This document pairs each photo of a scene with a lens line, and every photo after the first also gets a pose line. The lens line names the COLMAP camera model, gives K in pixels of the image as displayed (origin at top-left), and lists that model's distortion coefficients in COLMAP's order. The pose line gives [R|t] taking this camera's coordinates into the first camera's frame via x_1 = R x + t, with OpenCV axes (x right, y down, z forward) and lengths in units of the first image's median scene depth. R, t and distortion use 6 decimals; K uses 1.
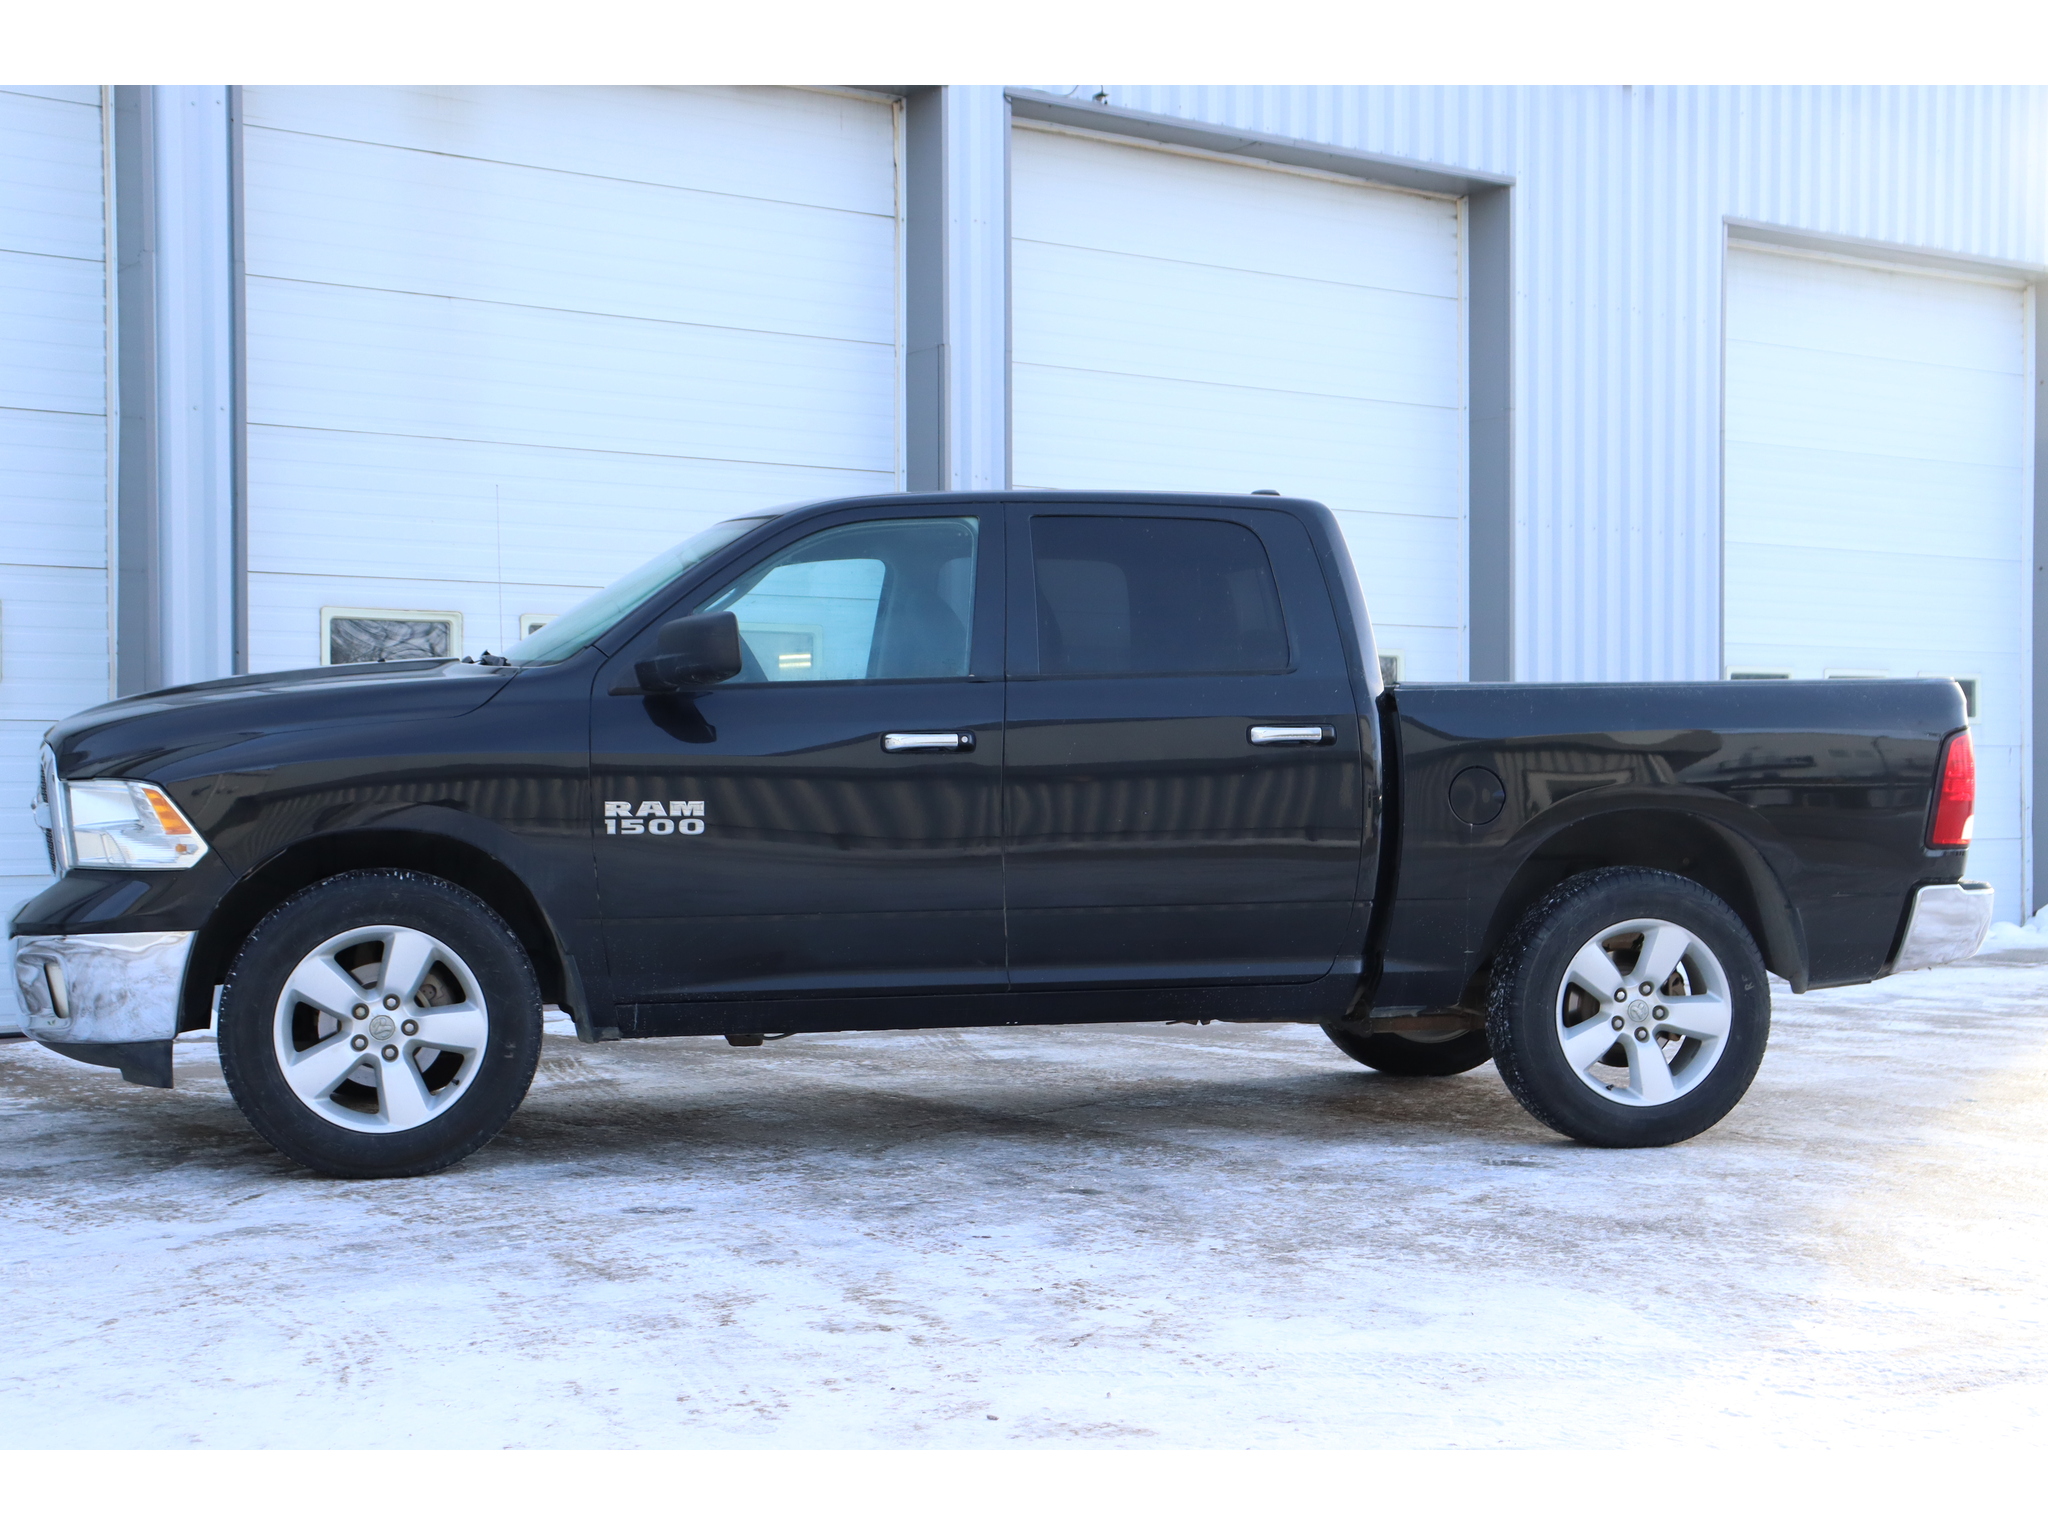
lens RADIAL K [[2823.3, 0, 1024.0], [0, 2823.3, 768.0], [0, 0, 1]] dist [0.158827, -0.007694]
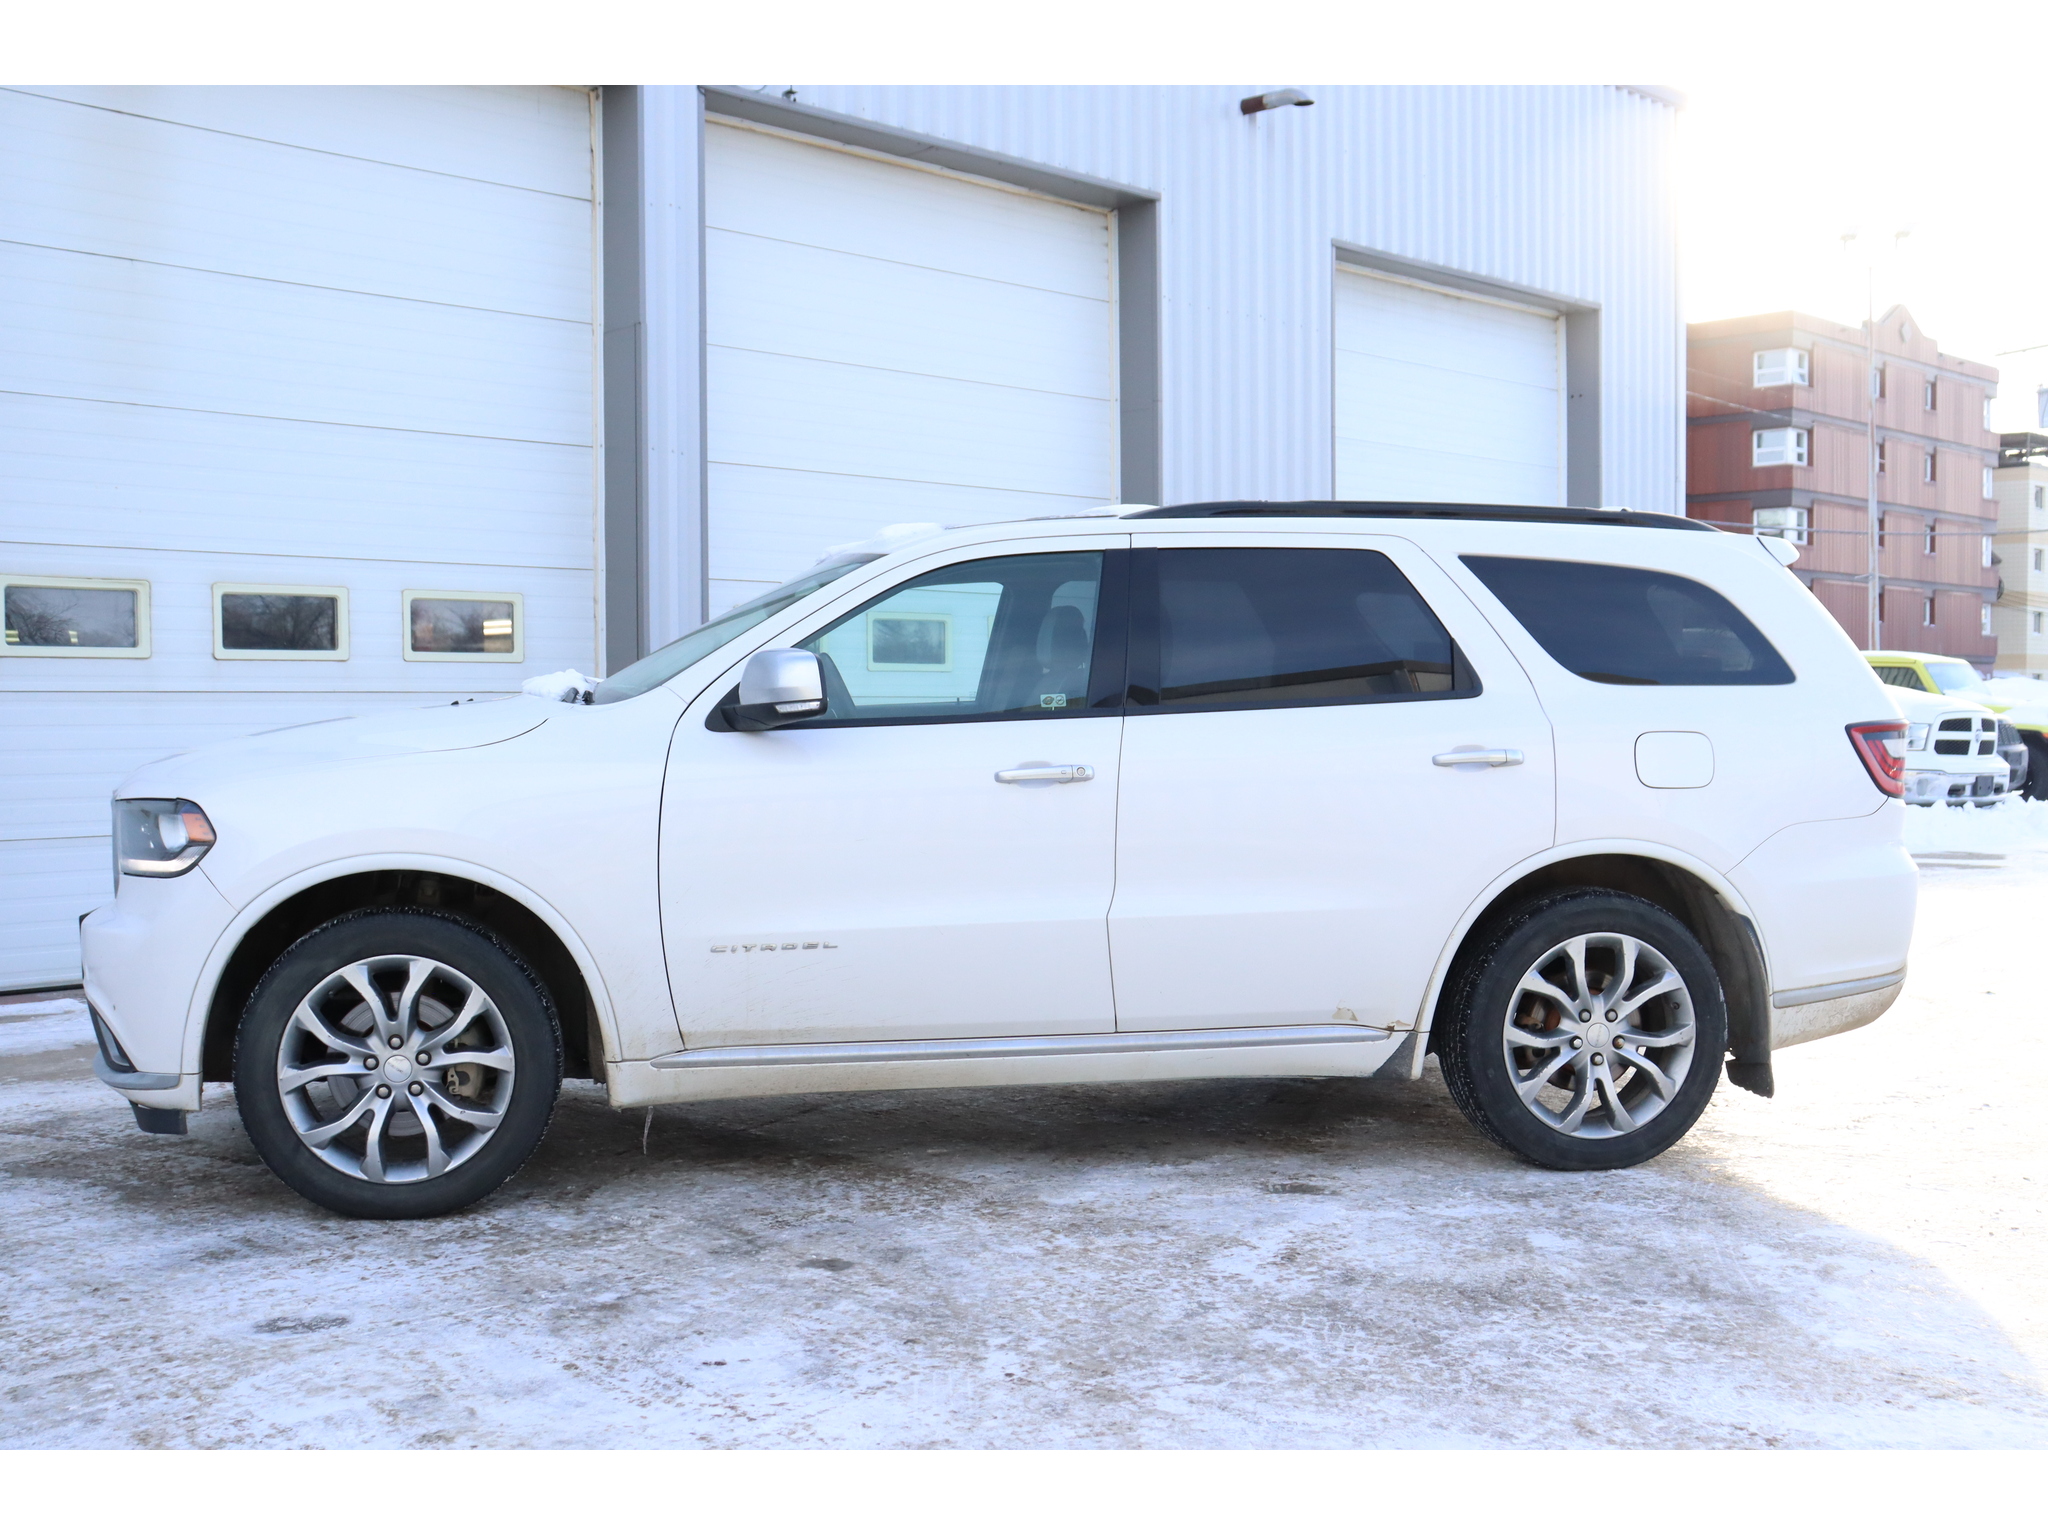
lens RADIAL K [[2203.5, 0, 1024.0], [0, 2203.5, 768.0], [0, 0, 1]] dist [-0.091134, 0.261572]
pose [[0.989210, -0.008793, 0.146238, -0.014725], [0.004800, 0.999606, 0.027637, -0.014975], [-0.146423, -0.026637, 0.988863, 0.327381]]
